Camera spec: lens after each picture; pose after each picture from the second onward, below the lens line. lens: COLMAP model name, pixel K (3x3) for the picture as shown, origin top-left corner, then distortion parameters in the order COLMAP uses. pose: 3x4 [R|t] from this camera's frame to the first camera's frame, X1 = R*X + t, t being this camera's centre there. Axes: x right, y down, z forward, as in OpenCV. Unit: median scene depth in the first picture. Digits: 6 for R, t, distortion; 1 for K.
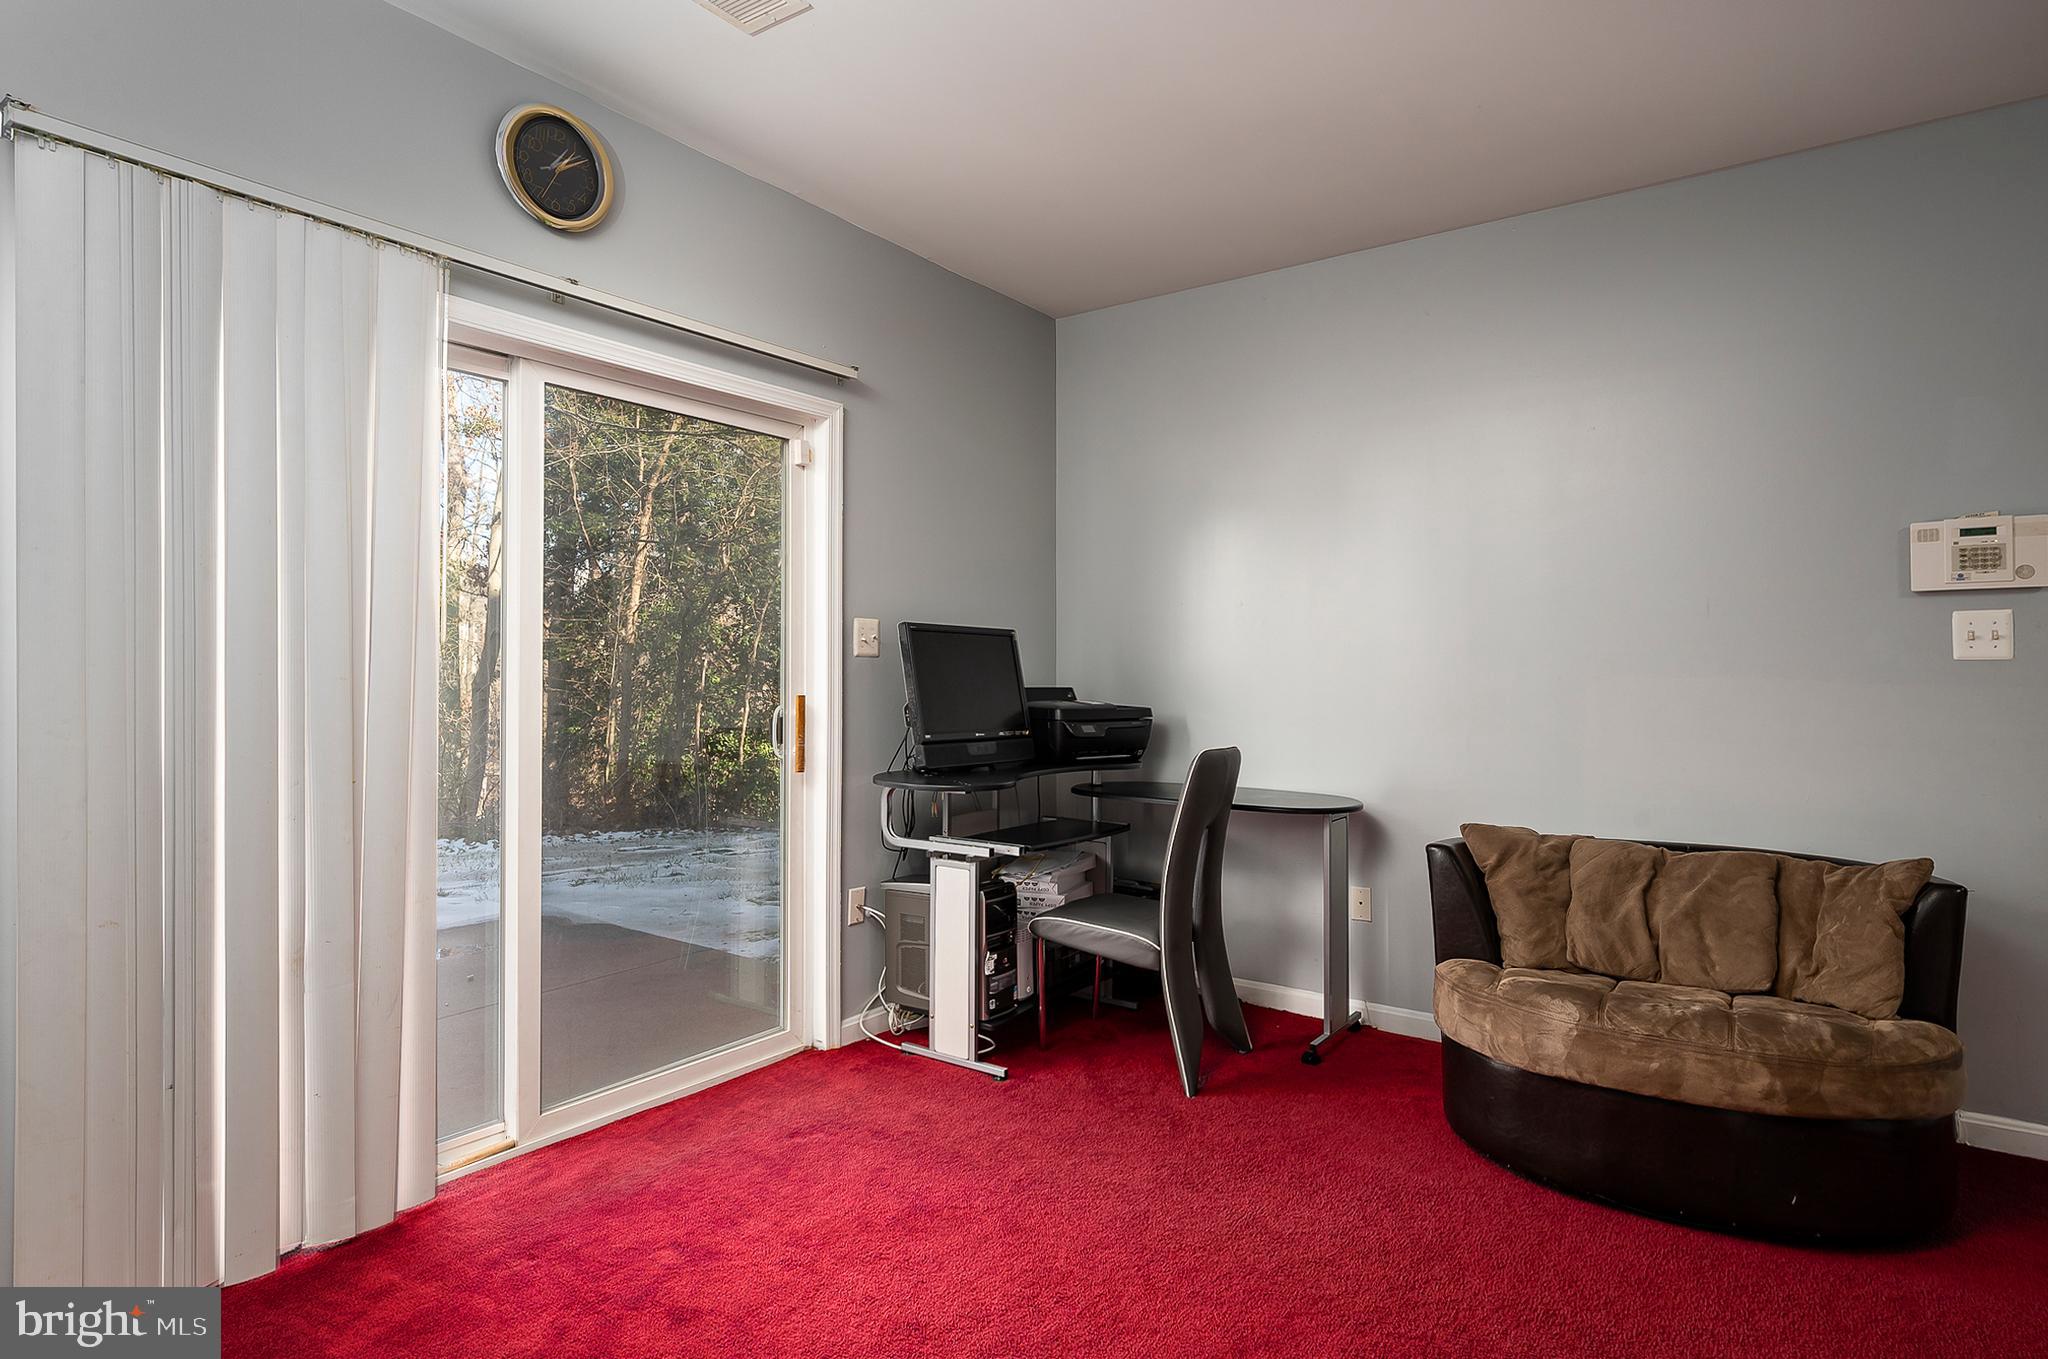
lens RADIAL K [[1057.2, 0, 1031.1], [0, 1057.2, 670.8], [0, 0, 1]] dist [-0.002865, 0.000082]
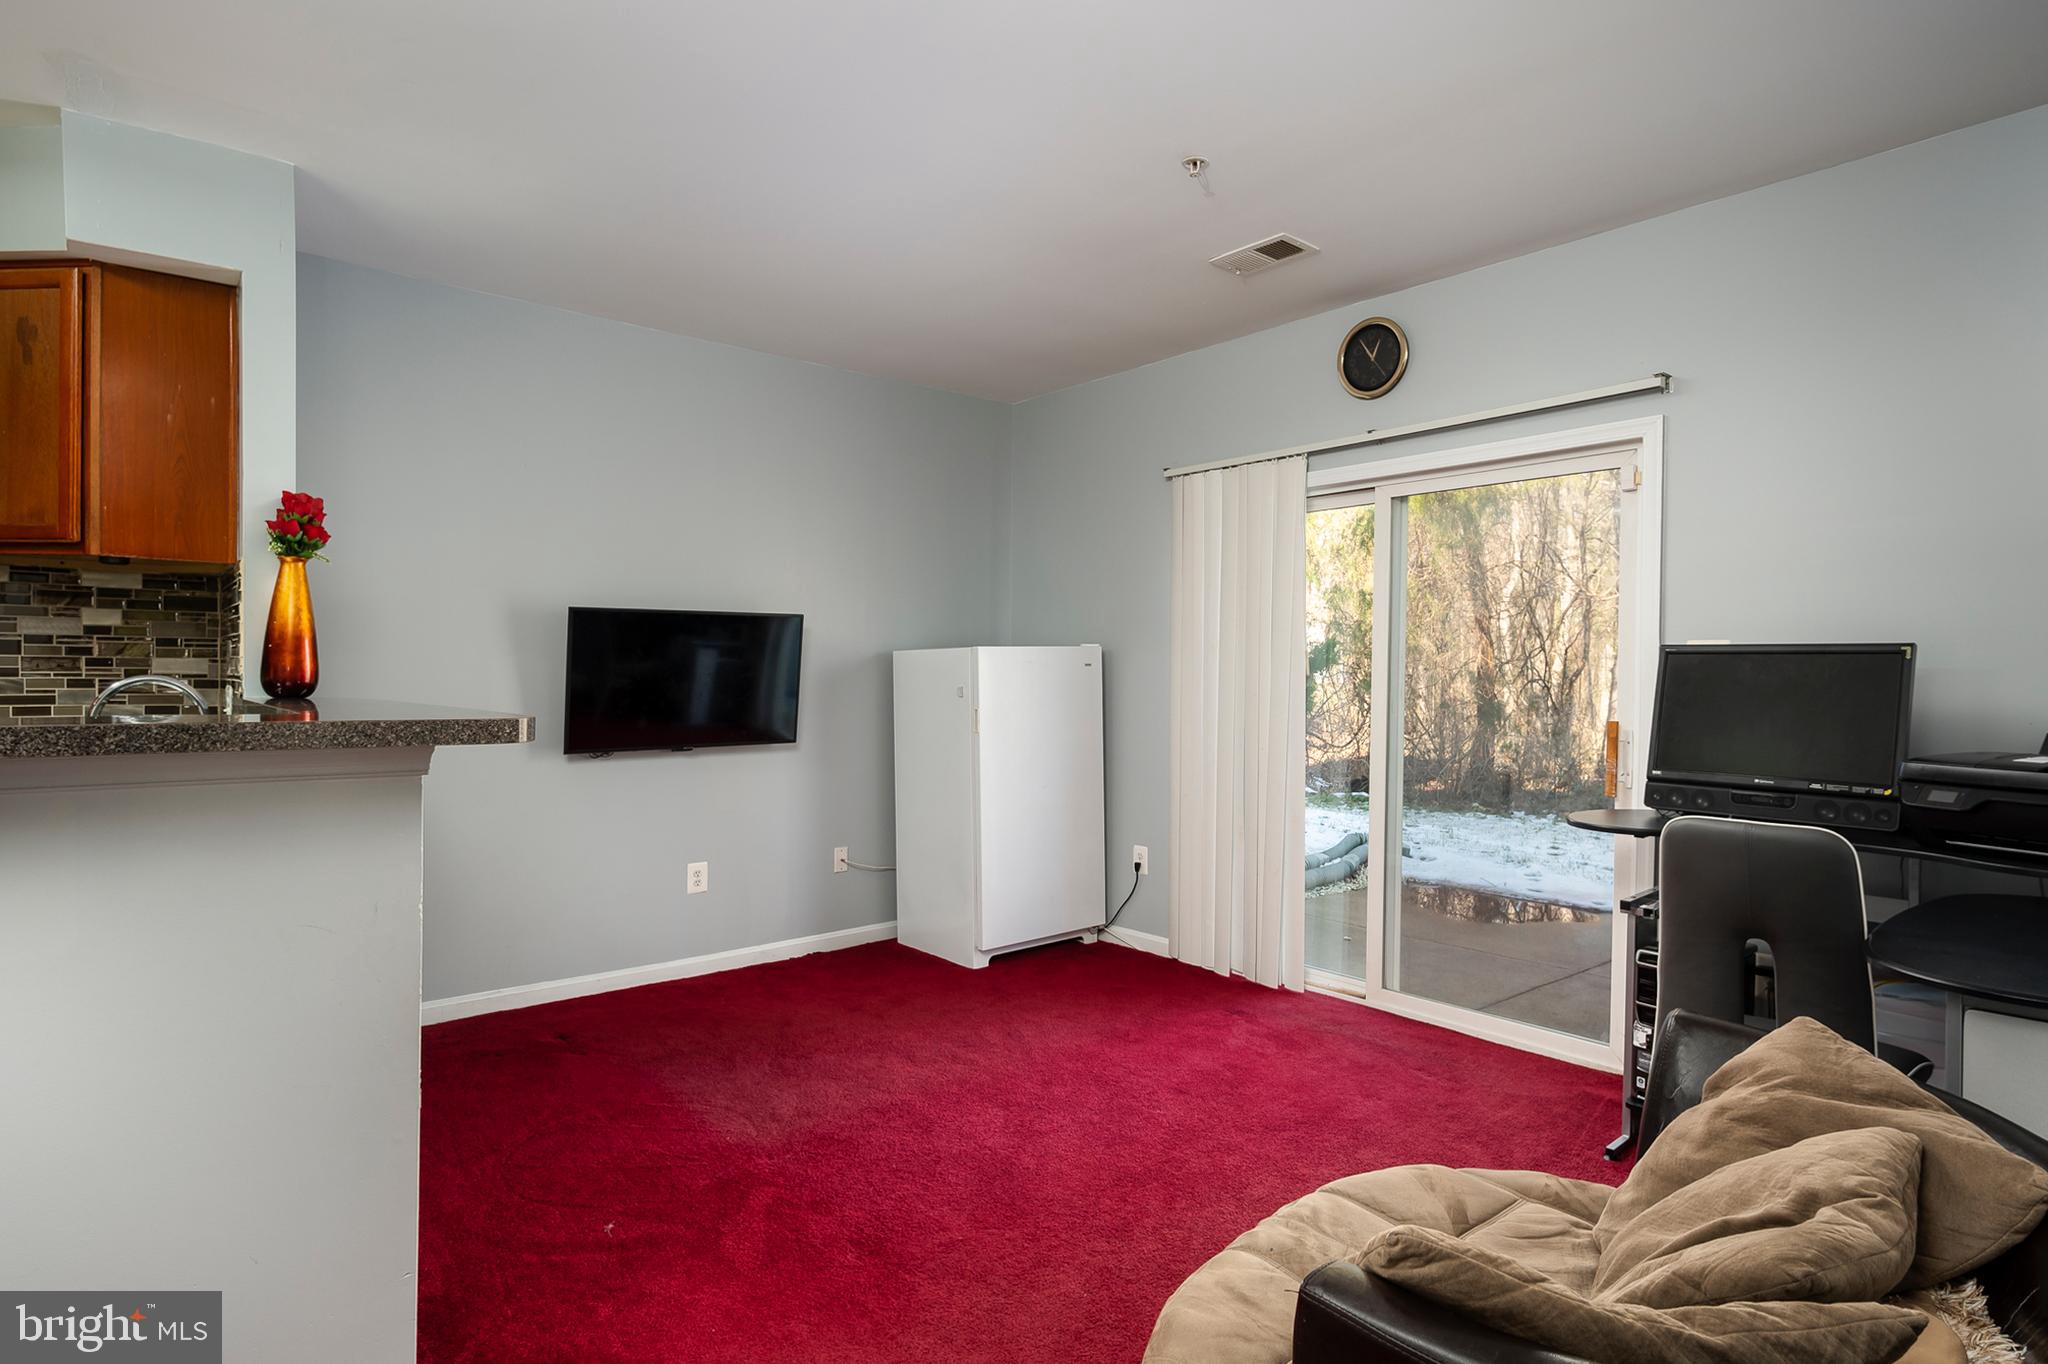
lens RADIAL K [[1057.2, 0, 1031.1], [0, 1057.2, 673.3], [0, 0, 1]] dist [-0.002865, 0.000082]
pose [[-0.225334, -0.003534, -0.974275, 1.059243], [-0.009711, 0.999952, -0.001381, -0.017049], [0.974233, 0.009150, -0.225358, 0.815368]]
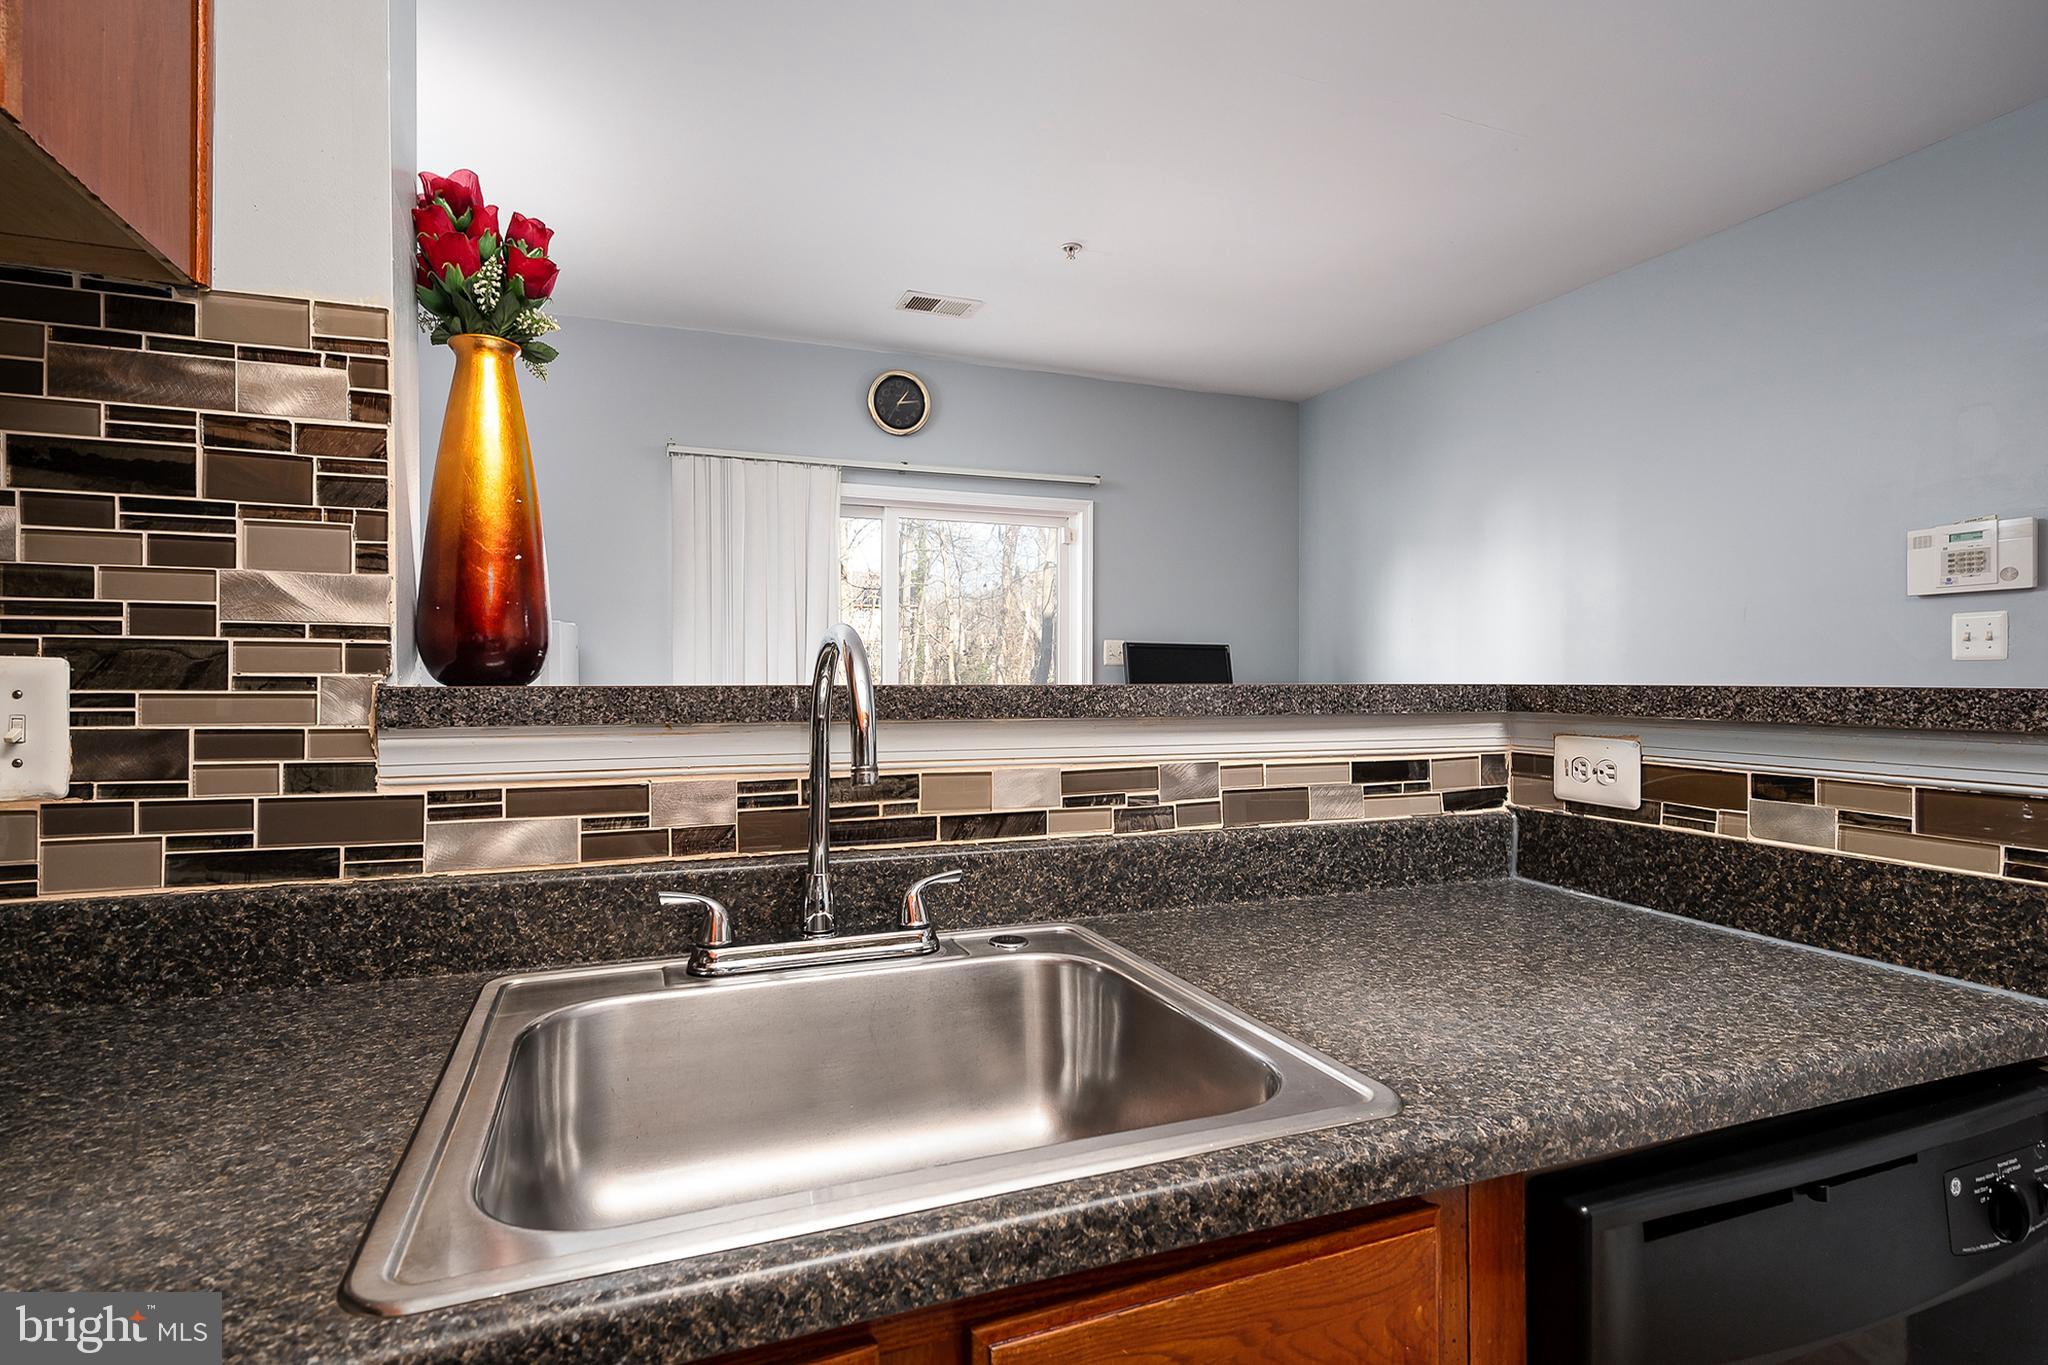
lens RADIAL K [[977.9, 0, 1024.0], [0, 977.9, 682.5], [0, 0, 1]] dist [0.001160, 0.000209]
pose [[0.840147, 0.004403, -0.542340, 0.637493], [-0.003447, 0.999990, 0.002780, 0.012516], [0.542347, -0.000466, 0.840154, -0.315997]]
